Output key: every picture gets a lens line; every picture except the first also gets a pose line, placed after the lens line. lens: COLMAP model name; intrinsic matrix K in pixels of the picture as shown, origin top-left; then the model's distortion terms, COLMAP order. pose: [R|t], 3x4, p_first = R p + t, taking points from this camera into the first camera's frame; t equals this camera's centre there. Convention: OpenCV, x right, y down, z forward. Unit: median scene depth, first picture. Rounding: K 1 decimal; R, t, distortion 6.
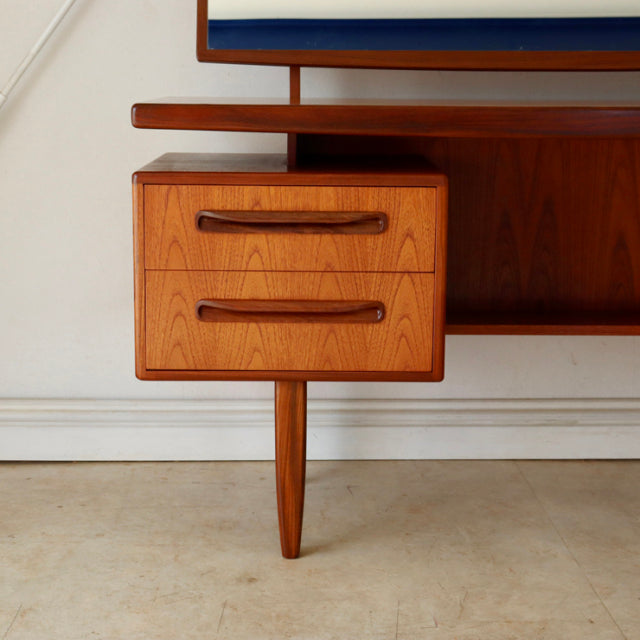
lens RADIAL K [[1330.9, 0, 320.1], [0, 1330.9, 325.5], [0, 0, 1]] dist [0.018391, 0.000000]
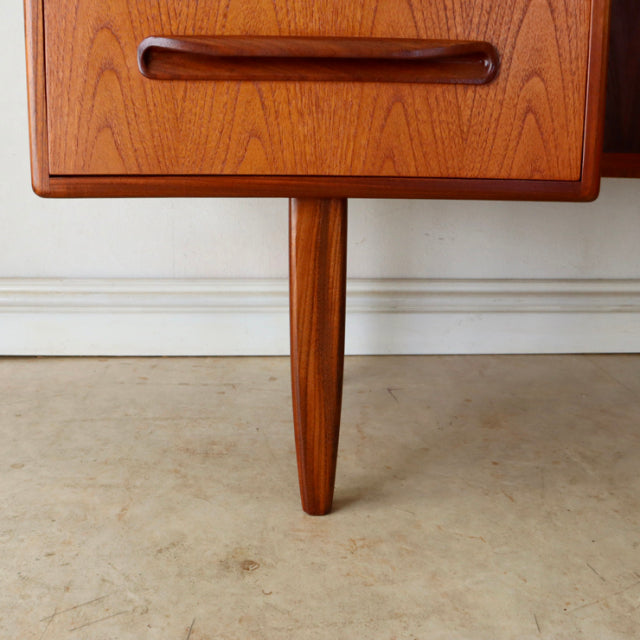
lens RADIAL K [[812.7, 0, 335.6], [0, 812.7, 310.9], [0, 0, 1]] dist [-0.133188, 0.000000]
pose [[0.999730, -0.000825, 0.023213, -0.023121], [0.000066, 0.999466, 0.032690, 0.077111], [-0.023227, -0.032680, 0.999196, 0.677252]]
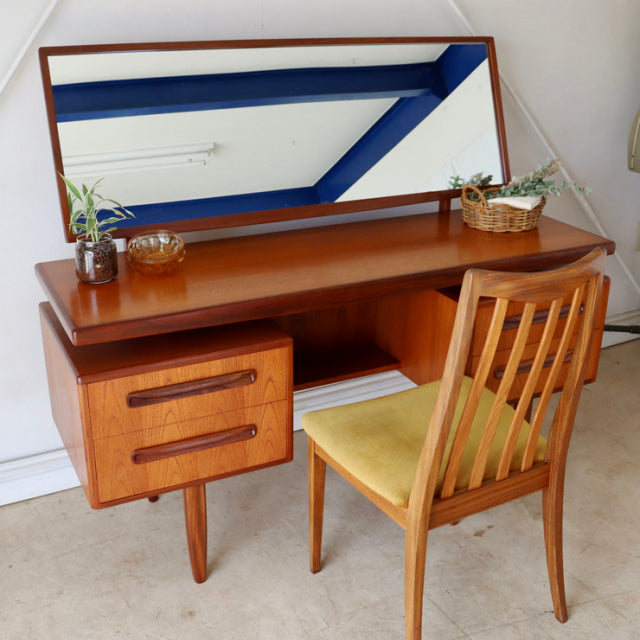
lens RADIAL K [[812.7, 0, 316.1], [0, 812.7, 315.8], [0, 0, 1]] dist [-0.133188, 0.000000]
pose [[0.894102, -0.163425, 0.416981, -0.244524], [0.078513, 0.973823, 0.213316, -0.317331], [-0.440927, -0.157987, 0.883529, 0.196890]]
